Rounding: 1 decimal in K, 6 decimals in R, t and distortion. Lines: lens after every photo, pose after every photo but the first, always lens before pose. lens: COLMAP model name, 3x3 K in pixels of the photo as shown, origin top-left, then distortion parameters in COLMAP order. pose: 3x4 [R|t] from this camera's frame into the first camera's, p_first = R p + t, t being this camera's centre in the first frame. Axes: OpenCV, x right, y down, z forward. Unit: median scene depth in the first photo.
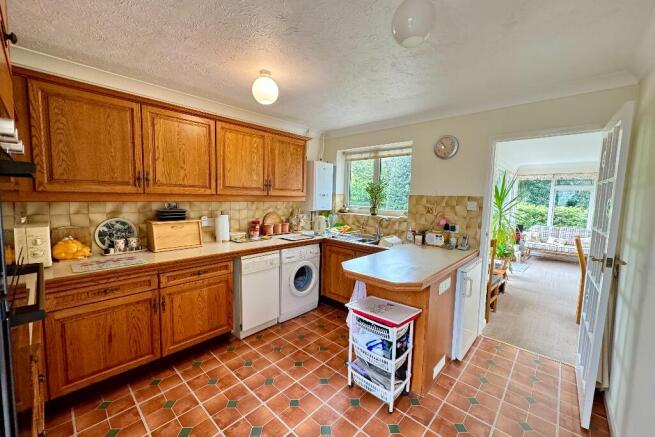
lens RADIAL K [[261.2, 0, 330.7], [0, 261.2, 218.3], [0, 0, 1]] dist [0.014106, 0.000114]
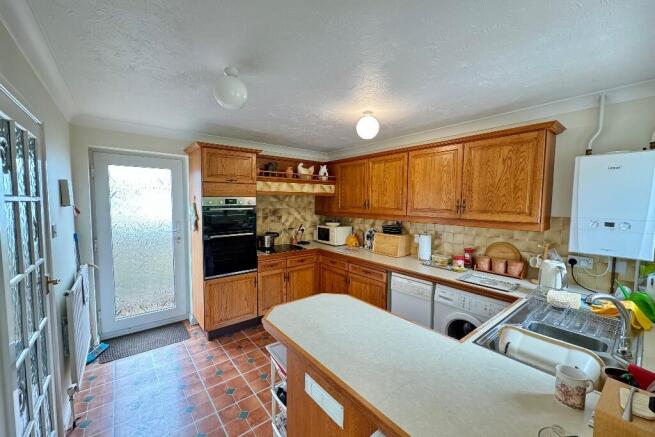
lens RADIAL K [[261.2, 0, 326.4], [0, 261.2, 218.6], [0, 0, 1]] dist [0.014106, 0.000114]
pose [[-0.159349, 0.041259, -0.986360, 0.613183], [-0.100170, 0.993294, 0.057731, -0.089549], [0.982127, 0.108003, -0.154147, 0.687130]]
